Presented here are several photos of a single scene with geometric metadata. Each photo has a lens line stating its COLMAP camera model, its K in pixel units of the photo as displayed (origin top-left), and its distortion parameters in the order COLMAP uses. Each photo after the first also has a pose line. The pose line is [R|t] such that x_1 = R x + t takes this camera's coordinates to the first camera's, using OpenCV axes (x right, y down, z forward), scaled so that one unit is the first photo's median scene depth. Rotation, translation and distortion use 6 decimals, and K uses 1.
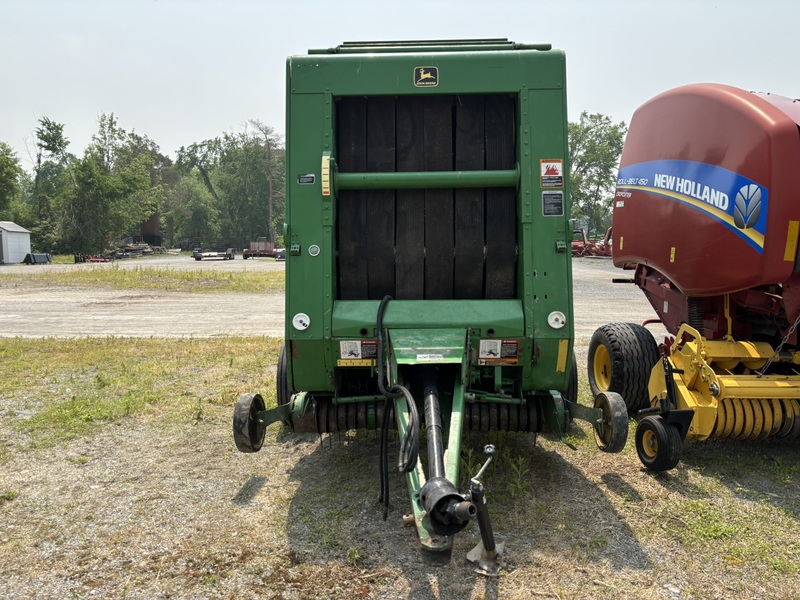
lens RADIAL K [[595.9, 0, 400.0], [0, 595.9, 300.0], [0, 0, 1]] dist [0.009584, -0.002800]
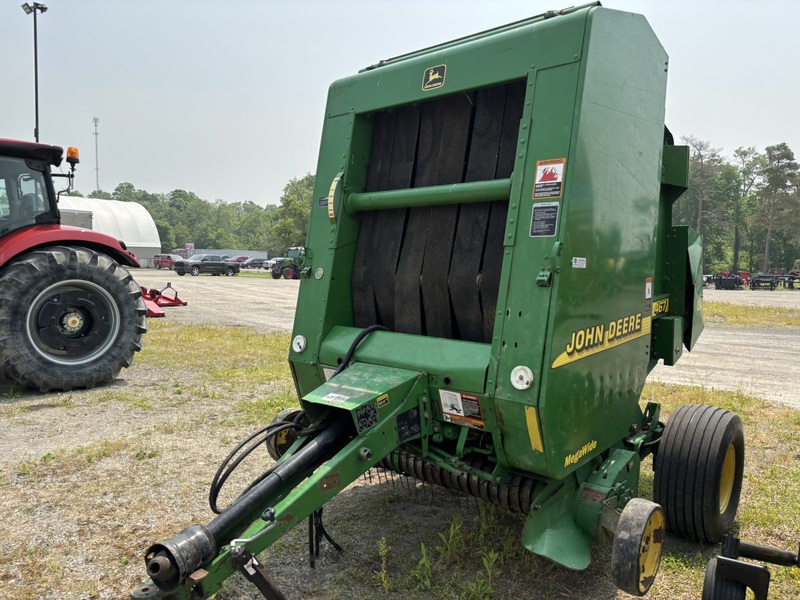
lens RADIAL K [[595.9, 0, 400.0], [0, 595.9, 300.0], [0, 0, 1]] dist [0.009584, -0.002800]
pose [[0.774093, 0.059379, -0.630281, 0.584289], [-0.083389, 0.996480, -0.008538, -0.041960], [0.627556, 0.059168, 0.776320, 0.322975]]
